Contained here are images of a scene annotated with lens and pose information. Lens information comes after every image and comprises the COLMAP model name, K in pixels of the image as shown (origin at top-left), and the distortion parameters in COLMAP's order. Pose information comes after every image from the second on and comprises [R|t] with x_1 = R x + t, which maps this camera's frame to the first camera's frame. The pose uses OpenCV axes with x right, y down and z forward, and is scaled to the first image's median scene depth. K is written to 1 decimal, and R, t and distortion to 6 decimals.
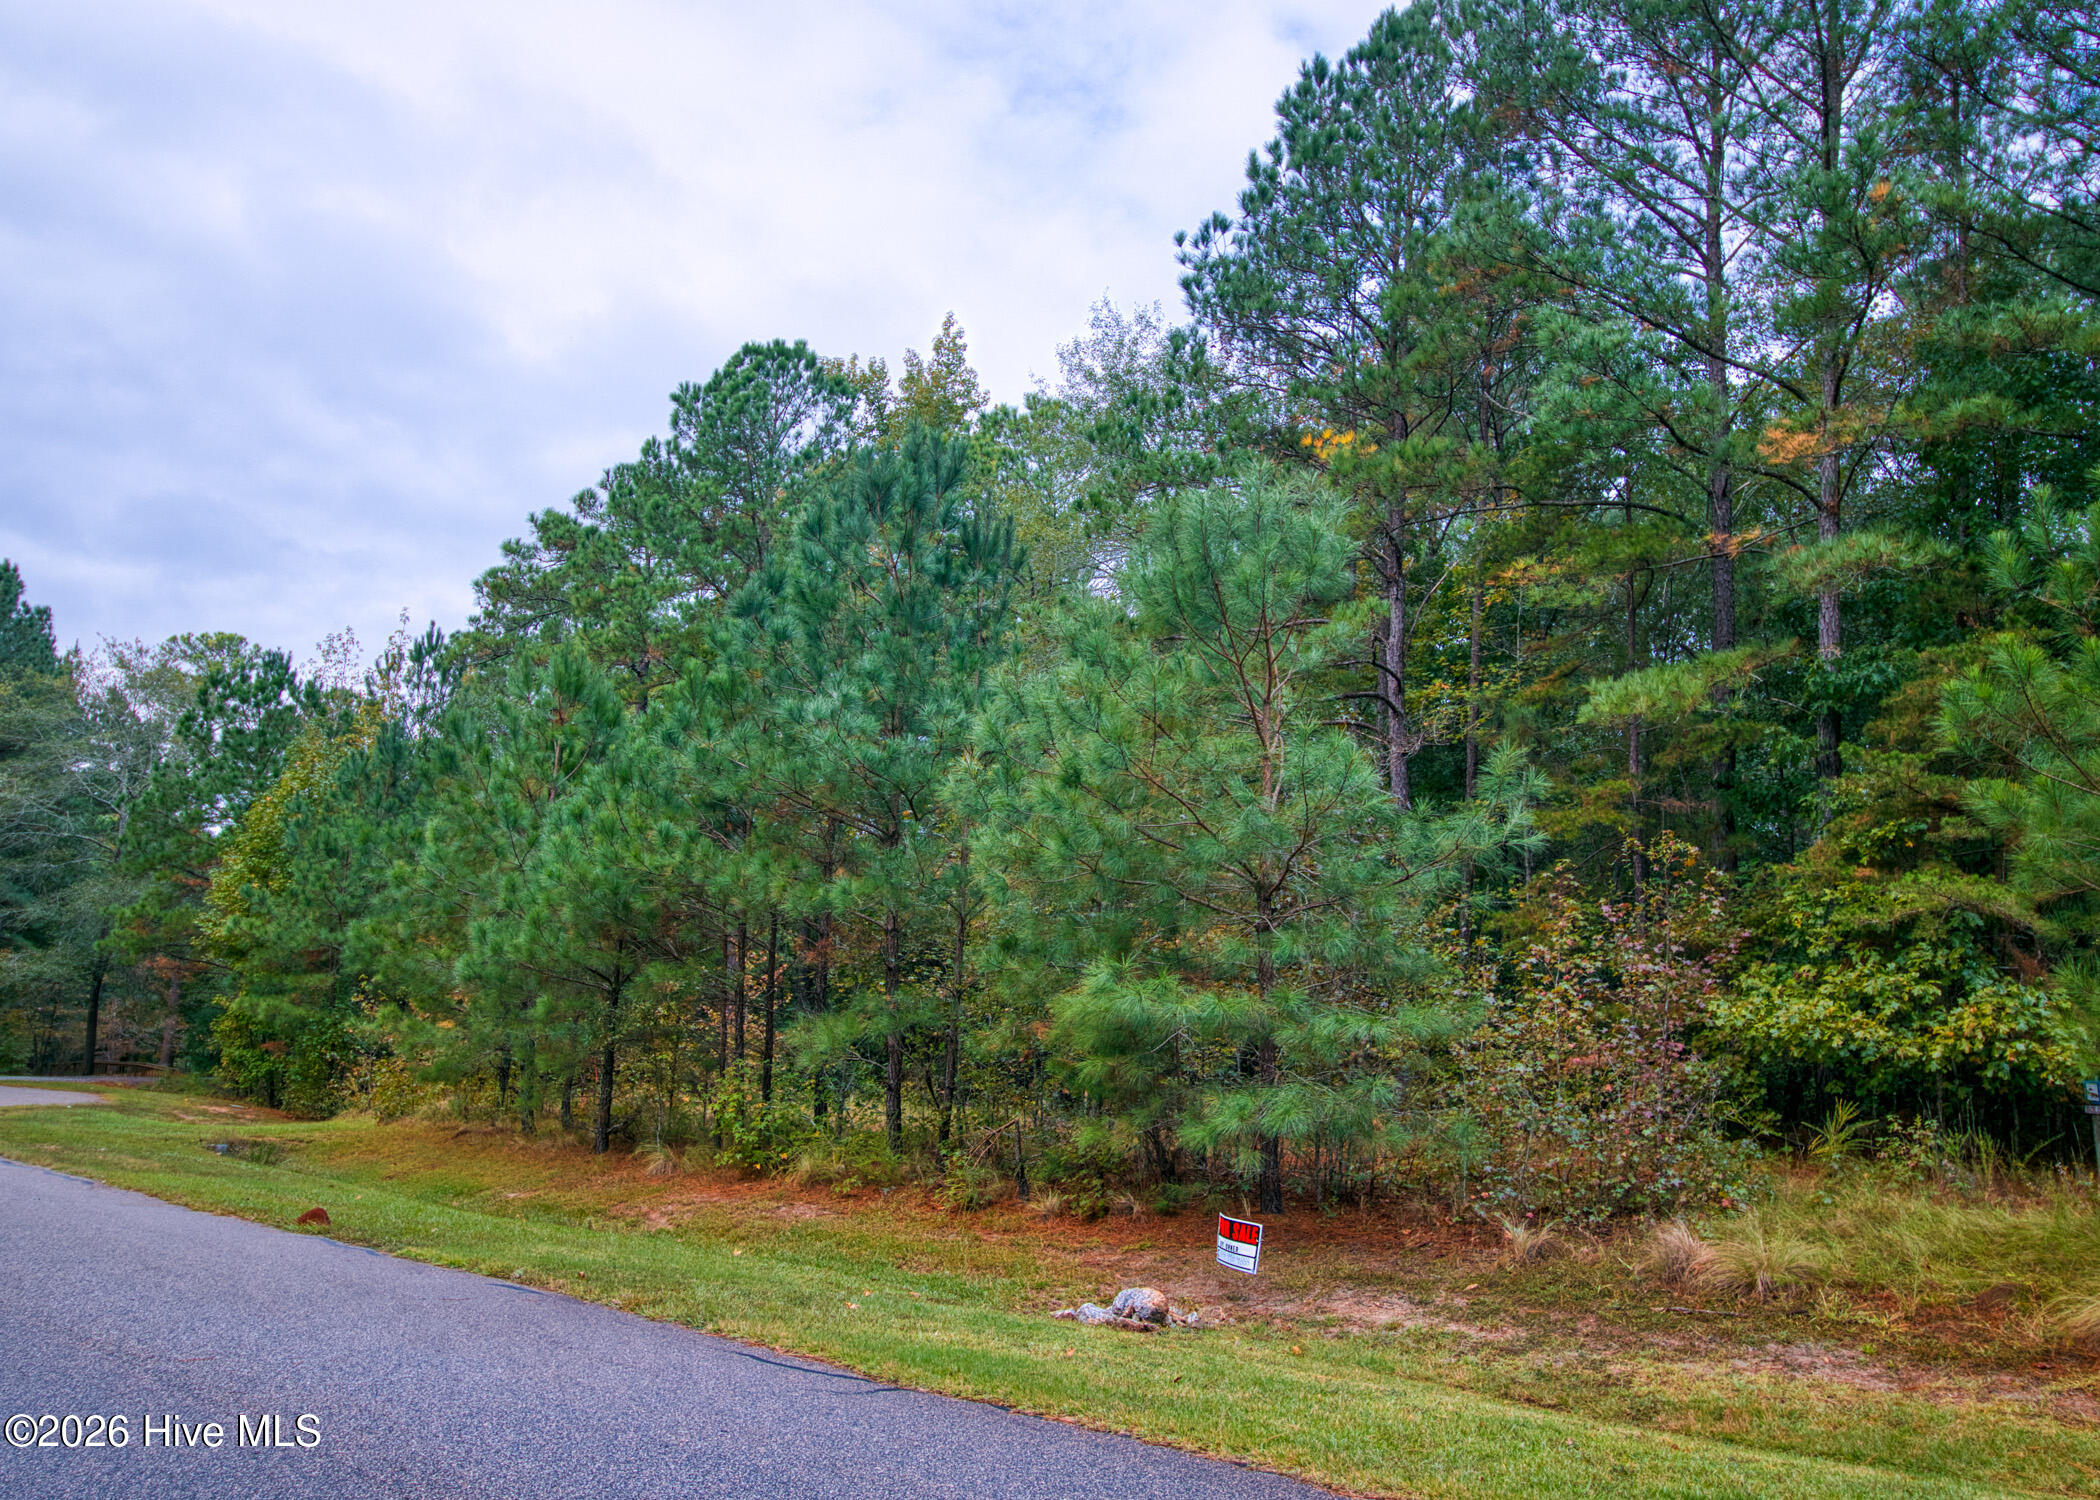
lens RADIAL K [[1872.2, 0, 1050.0], [0, 1872.2, 750.0], [0, 0, 1]] dist [-0.001047, 0.003909]
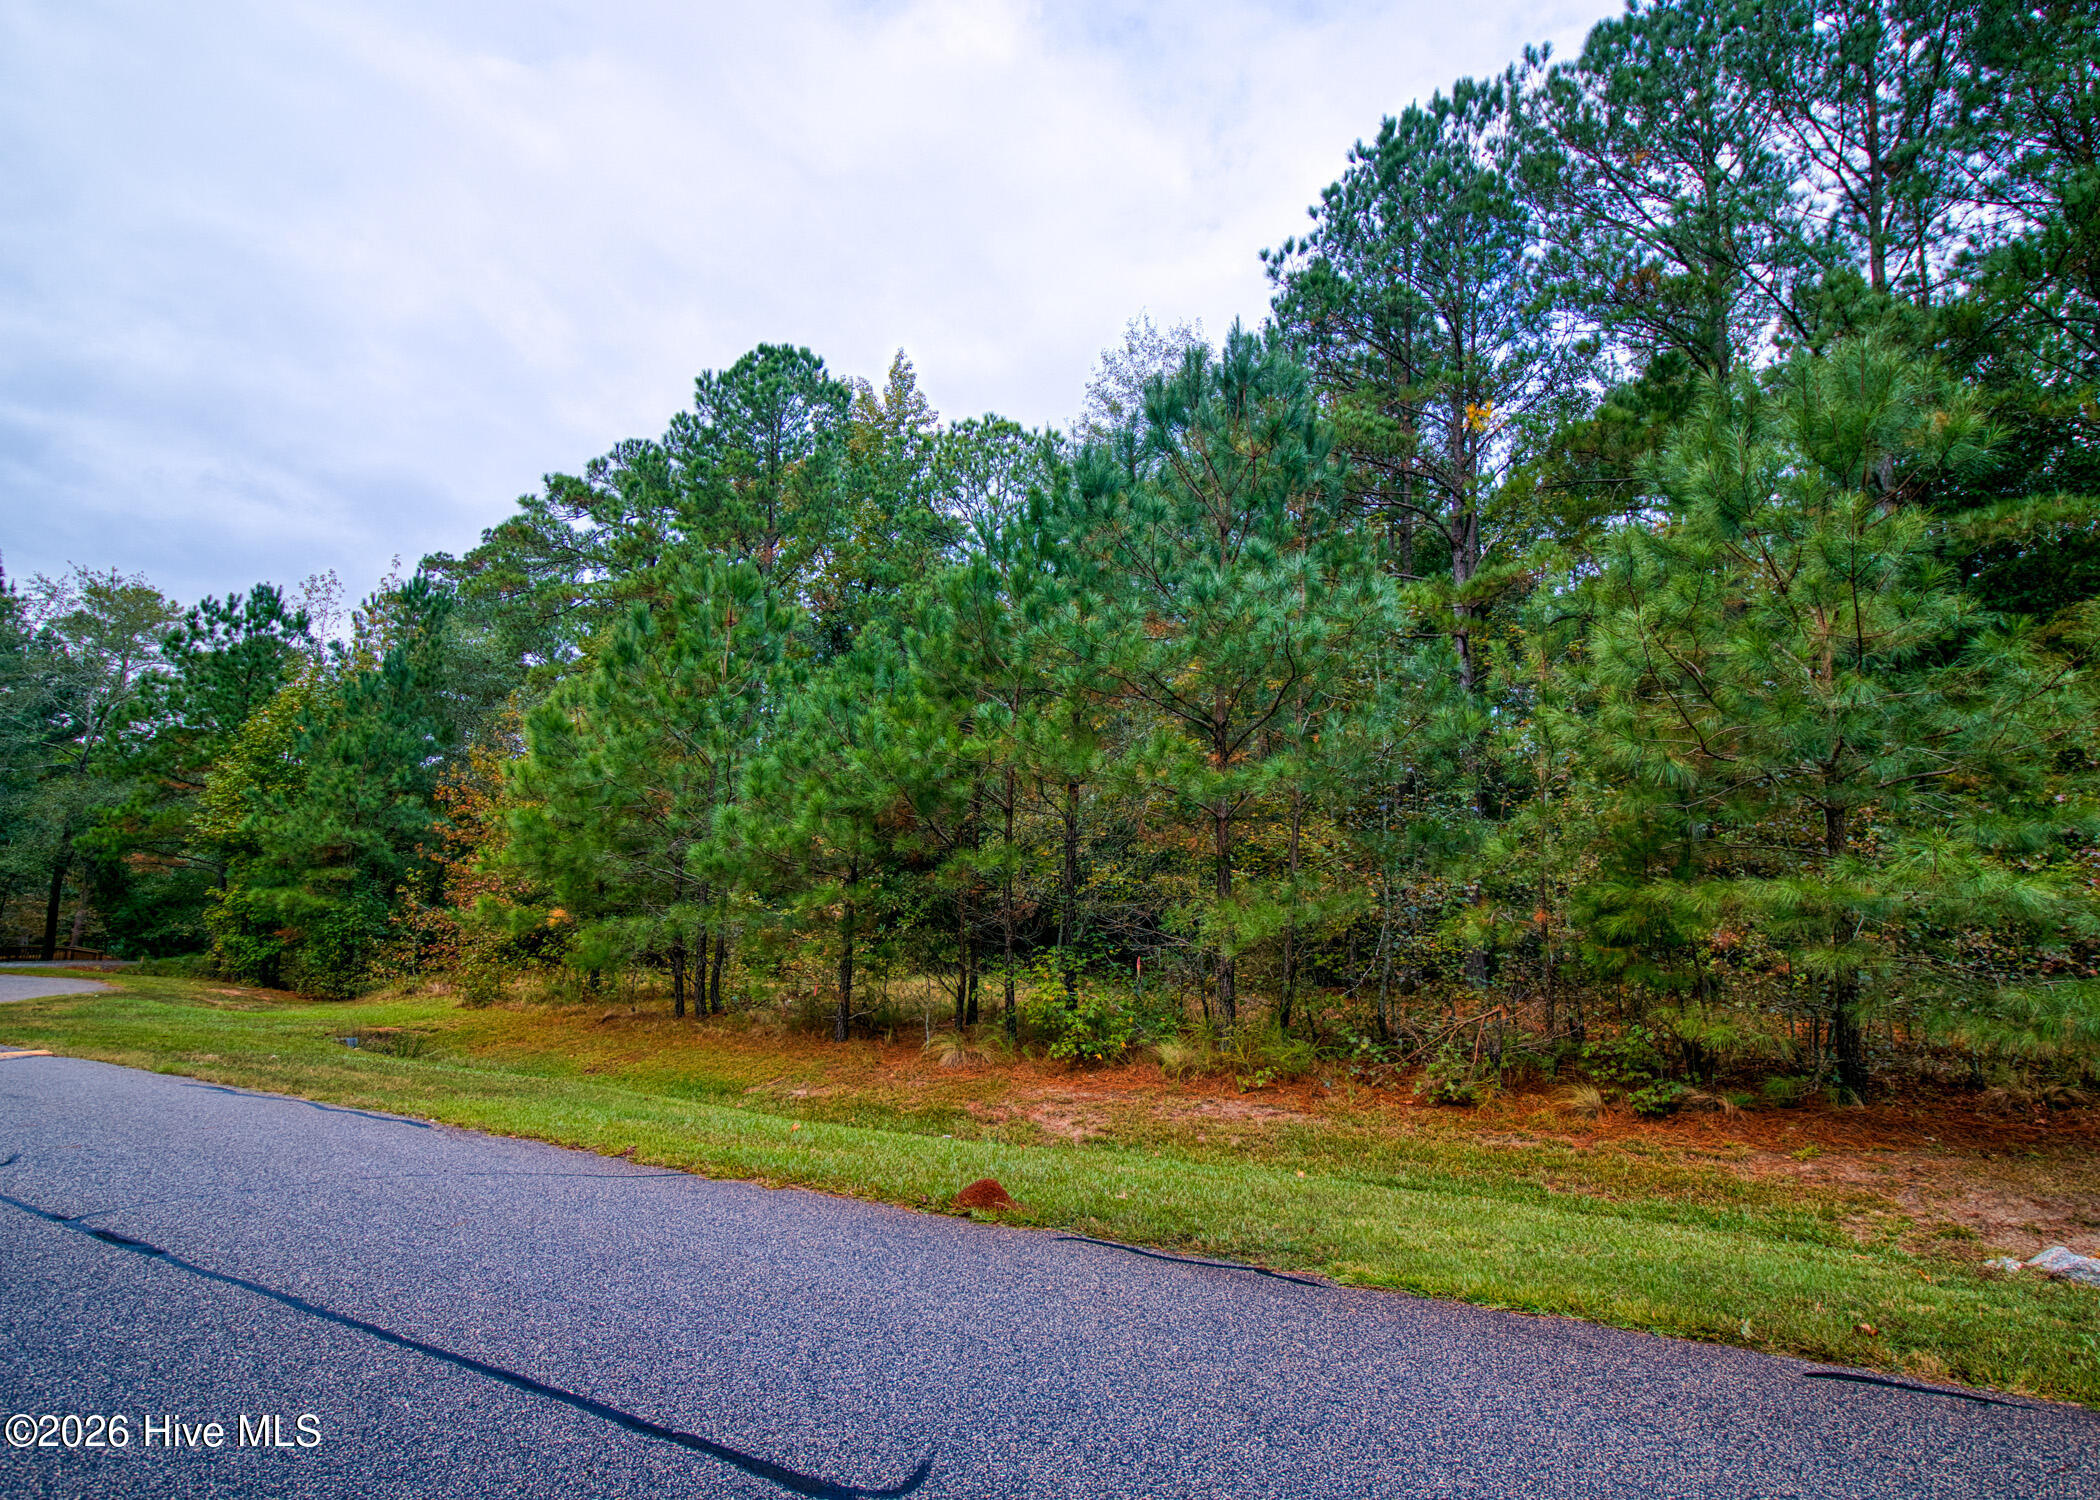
lens RADIAL K [[1170.2, 0, 1050.0], [0, 1170.2, 750.0], [0, 0, 1]] dist [-0.002964, 0.003162]
pose [[0.958299, 0.028537, 0.284338, -0.178910], [-0.033036, 0.999393, 0.011040, 0.027288], [-0.283851, -0.019973, 0.958660, 0.209251]]
